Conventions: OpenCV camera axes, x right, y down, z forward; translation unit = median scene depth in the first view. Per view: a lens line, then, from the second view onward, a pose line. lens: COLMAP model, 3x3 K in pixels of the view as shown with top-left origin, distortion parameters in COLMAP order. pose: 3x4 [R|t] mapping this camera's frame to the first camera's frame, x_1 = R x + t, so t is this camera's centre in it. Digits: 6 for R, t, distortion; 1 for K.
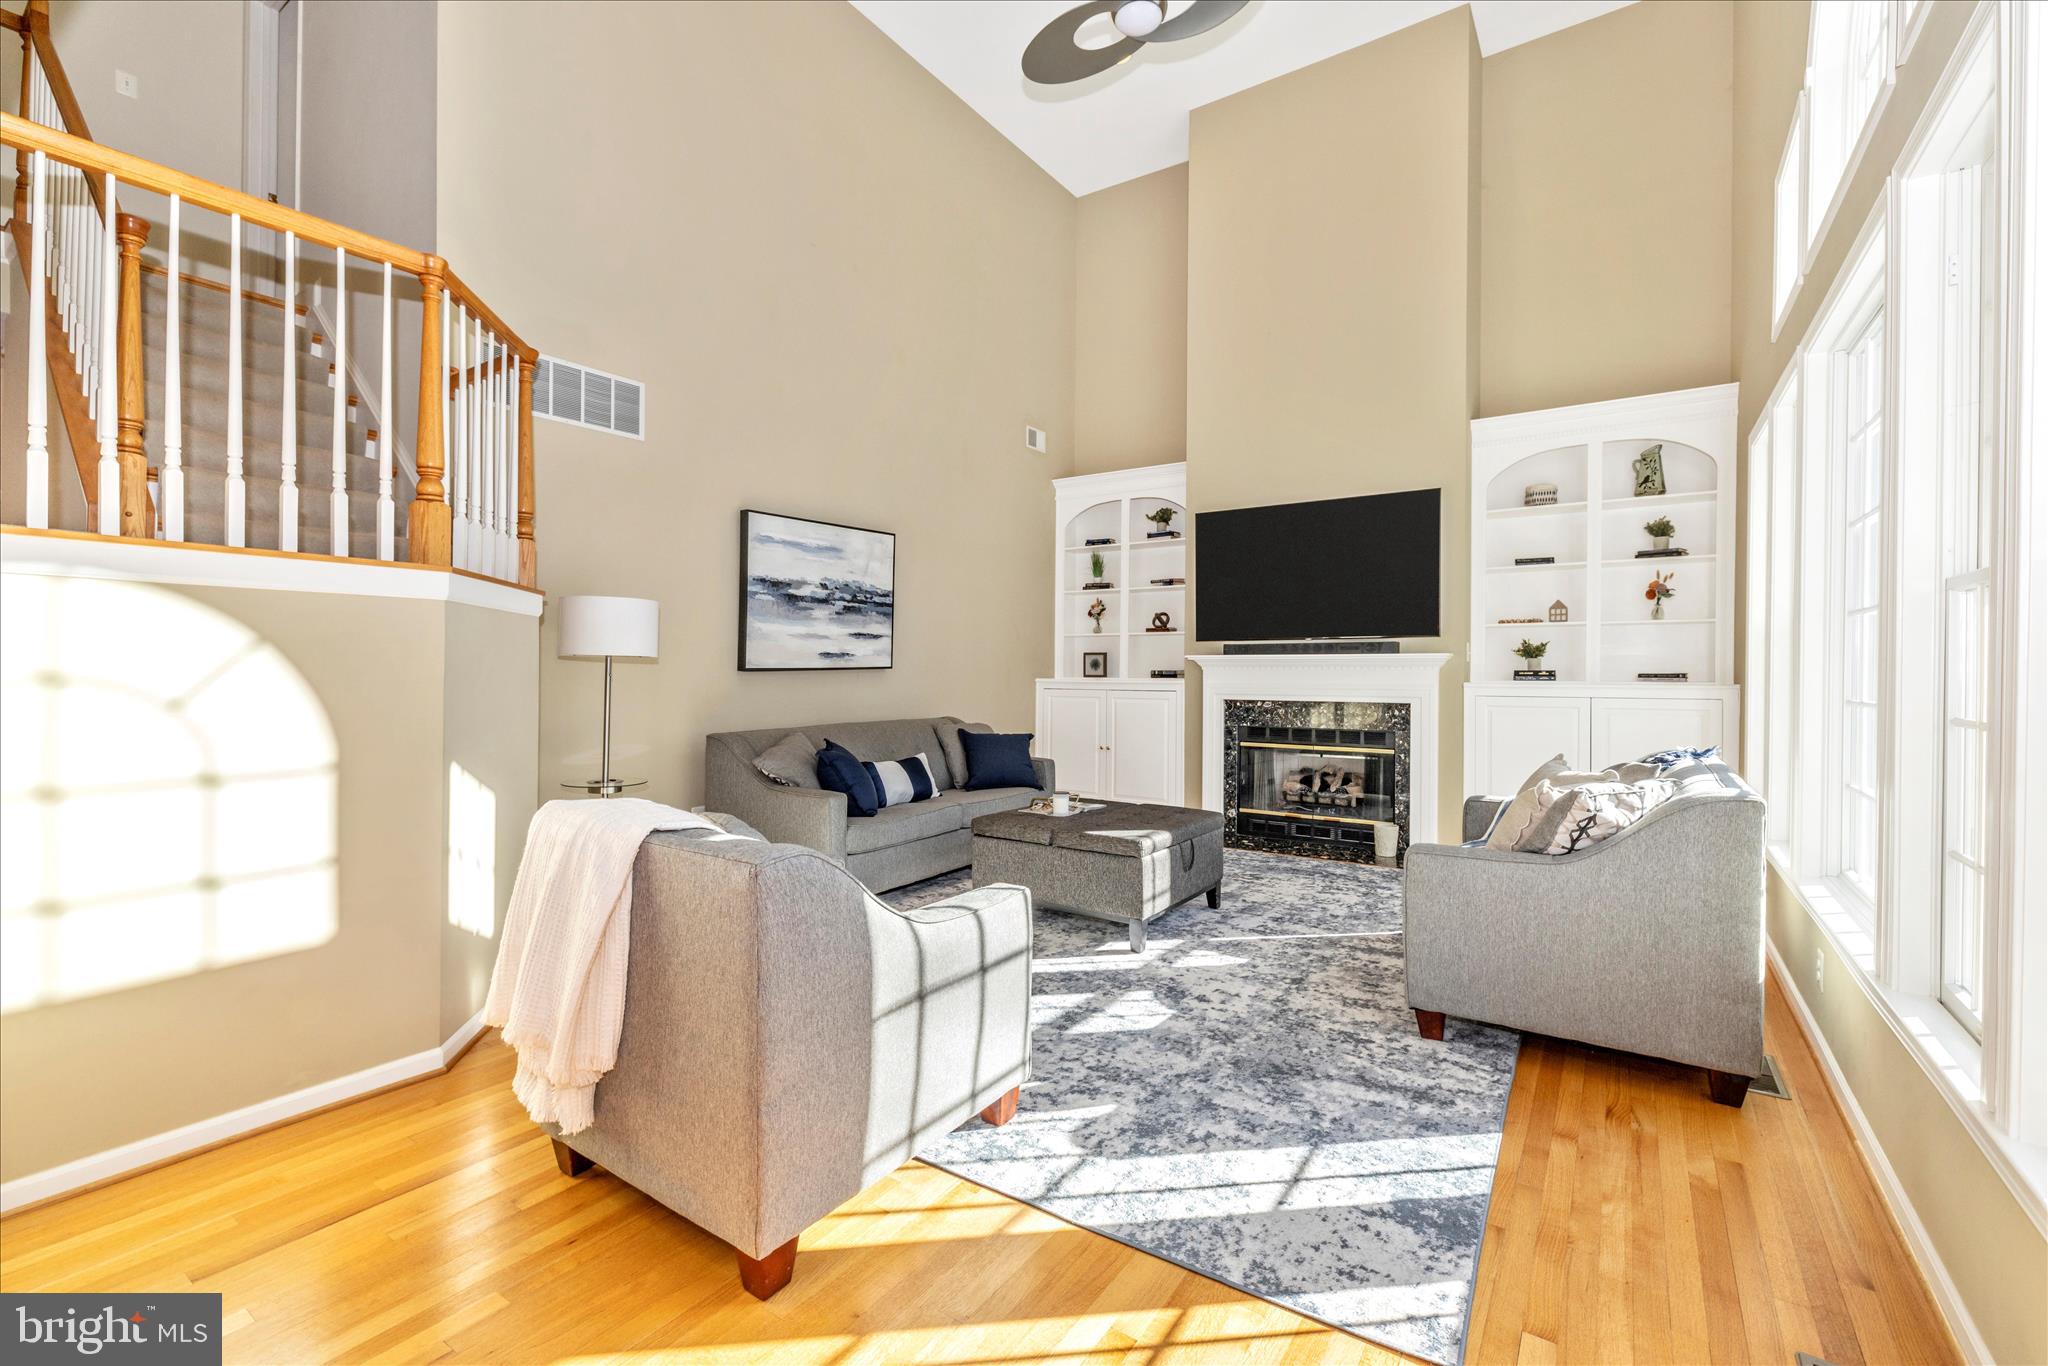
lens RADIAL K [[894.3, 0, 1025.4], [0, 894.3, 675.5], [0, 0, 1]] dist [0.001753, -0.000364]
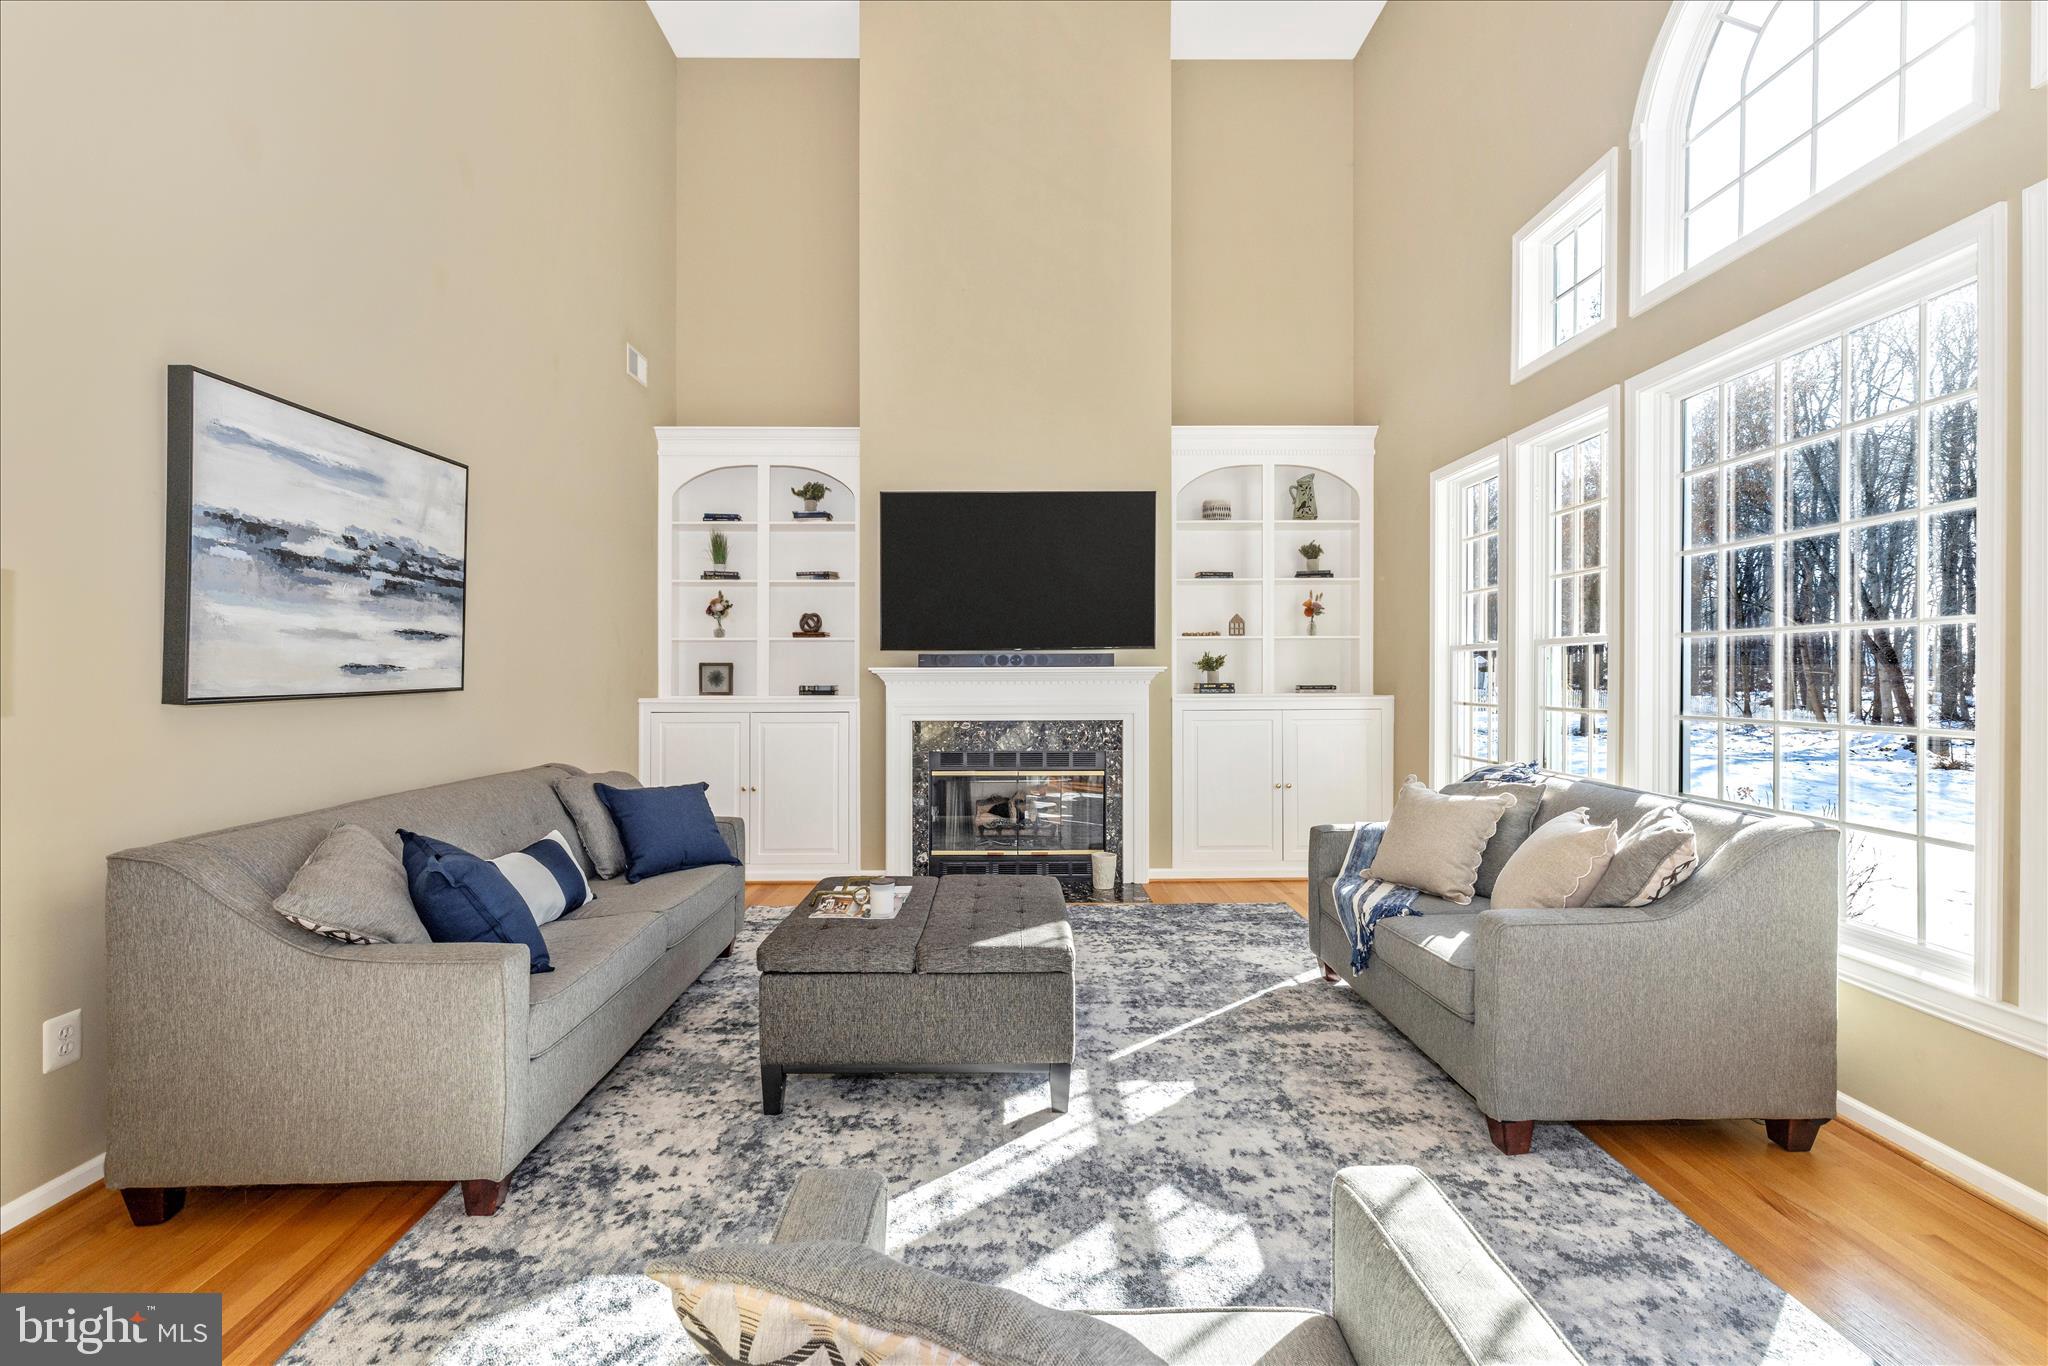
lens RADIAL K [[894.3, 0, 1022.5], [0, 894.3, 678.1], [0, 0, 1]] dist [0.001753, -0.000364]
pose [[0.821993, -0.006466, 0.569461, -0.194075], [0.009268, 0.999955, -0.002024, -0.012131], [-0.569423, 0.006942, 0.822016, 0.313647]]
